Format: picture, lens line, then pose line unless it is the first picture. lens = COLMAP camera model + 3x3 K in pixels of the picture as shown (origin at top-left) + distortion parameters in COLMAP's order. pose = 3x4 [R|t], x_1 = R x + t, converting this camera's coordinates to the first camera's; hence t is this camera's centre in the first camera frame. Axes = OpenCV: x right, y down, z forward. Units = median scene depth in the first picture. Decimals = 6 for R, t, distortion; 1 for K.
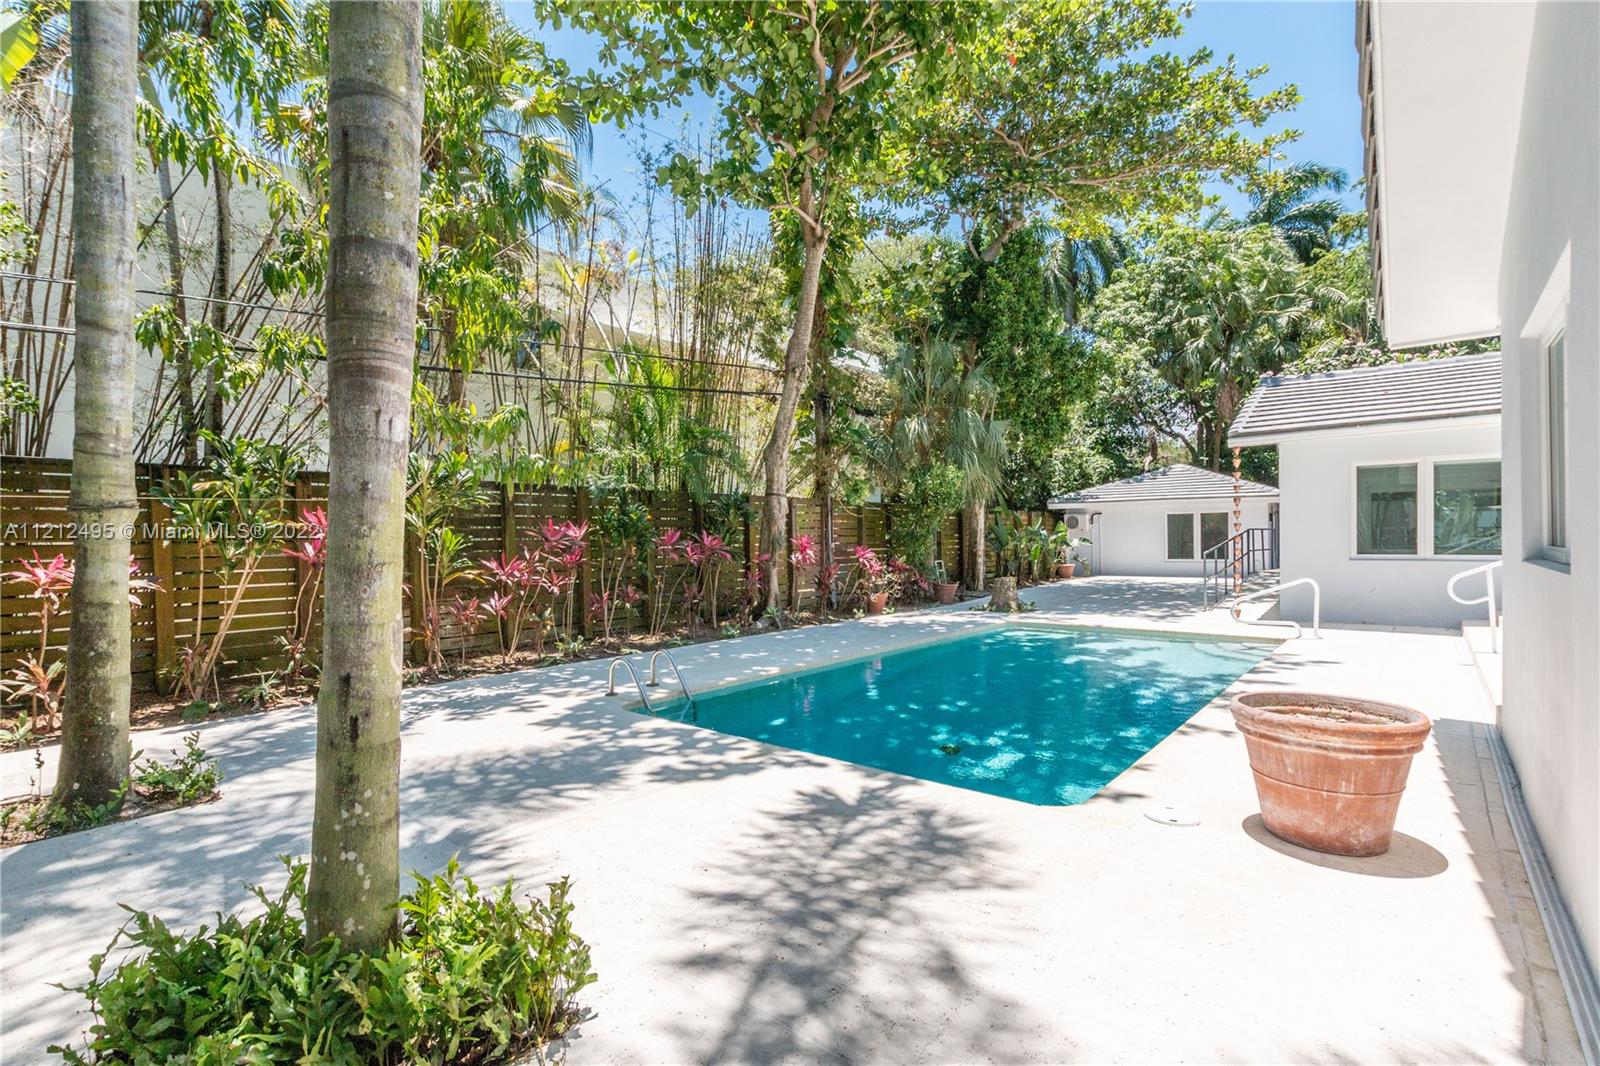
lens RADIAL K [[739.2, 0, 796.8], [0, 739.2, 533.4], [0, 0, 1]] dist [0.001877, -0.000581]
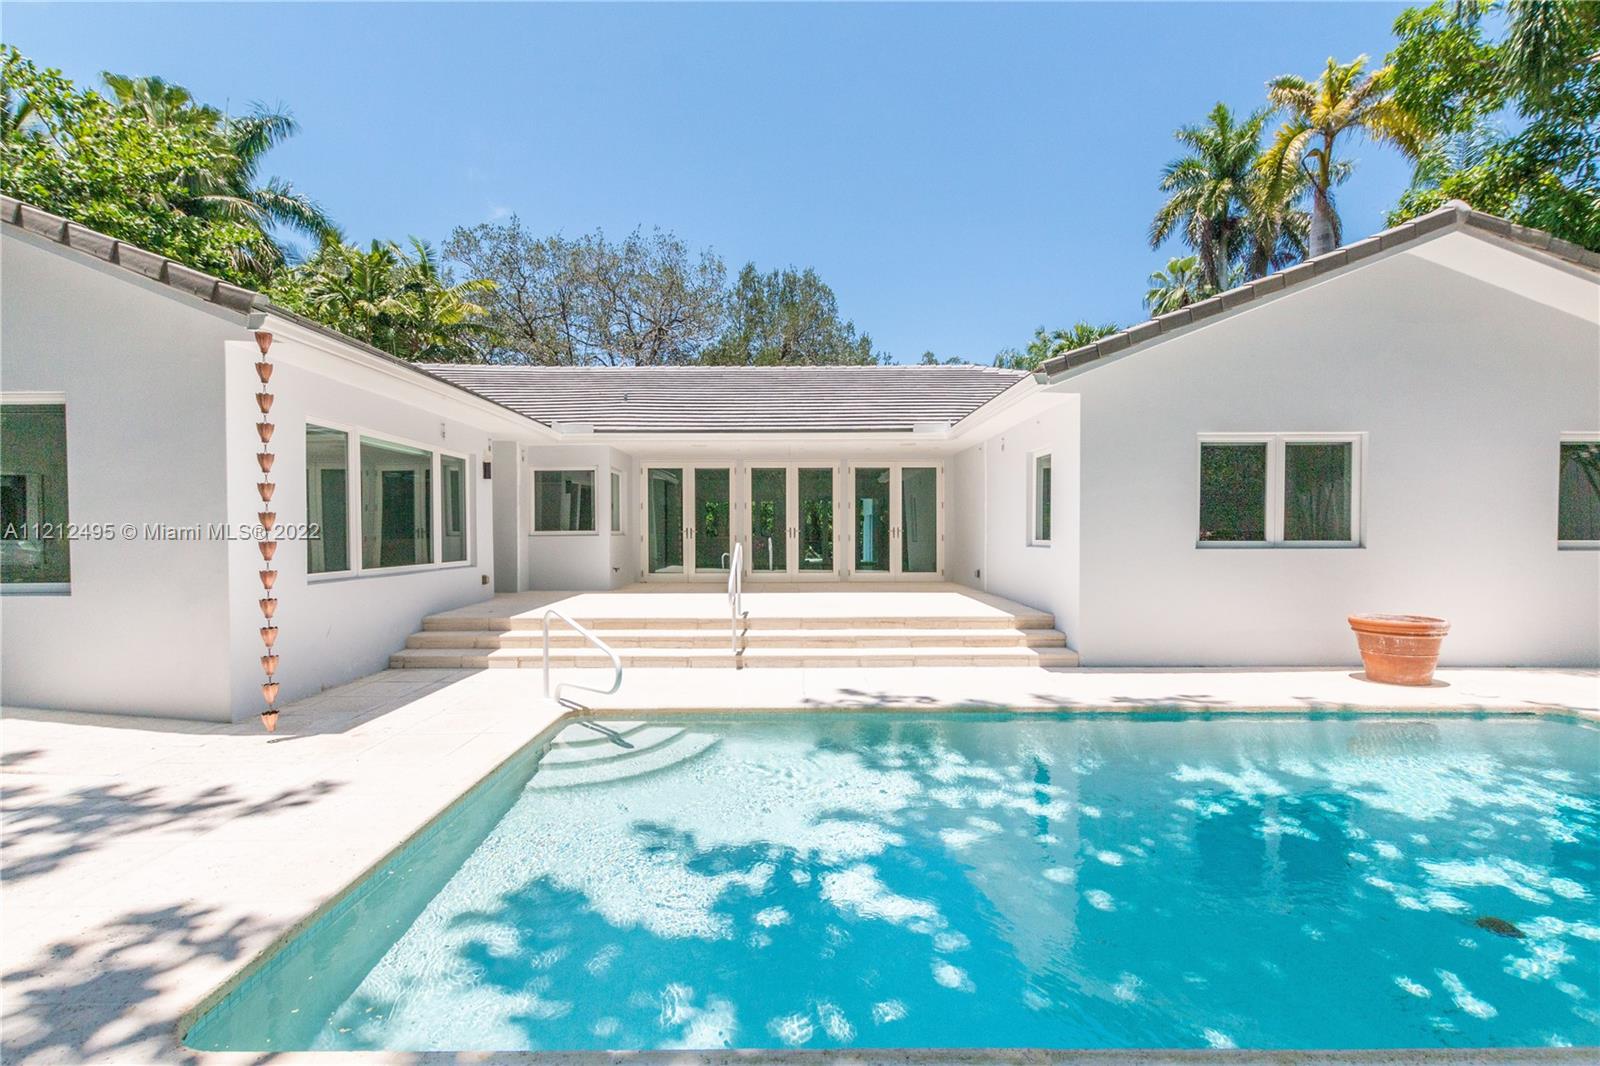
lens RADIAL K [[739.2, 0, 801.1], [0, 739.2, 545.4], [0, 0, 1]] dist [0.001877, -0.000581]
pose [[-0.636934, -0.000471, 0.770918, 0.156955], [0.007826, 0.999944, 0.007077, 0.007480], [-0.770879, 0.010541, -0.636895, 2.526972]]
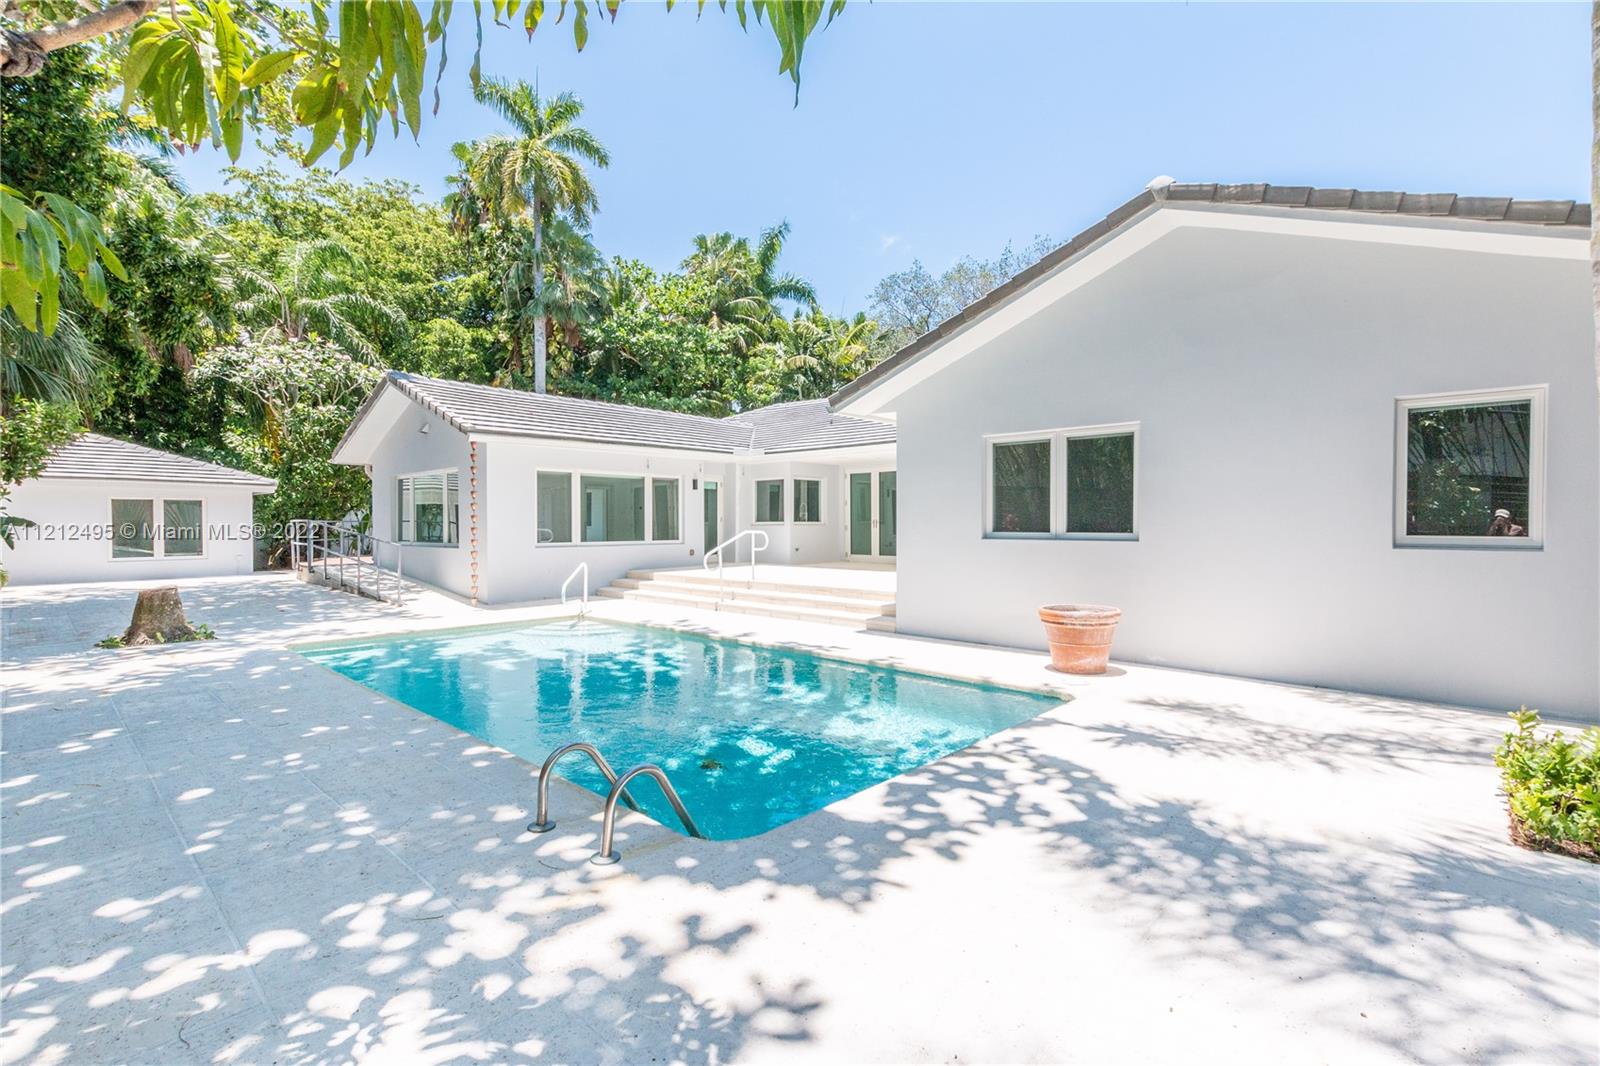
lens RADIAL K [[739.2, 0, 803.1], [0, 739.2, 523.3], [0, 0, 1]] dist [0.001877, -0.000581]
pose [[0.061525, 0.011606, 0.998038, -0.982203], [-0.002950, 0.999930, -0.011446, 0.016893], [-0.998101, -0.002240, 0.061555, 1.169775]]
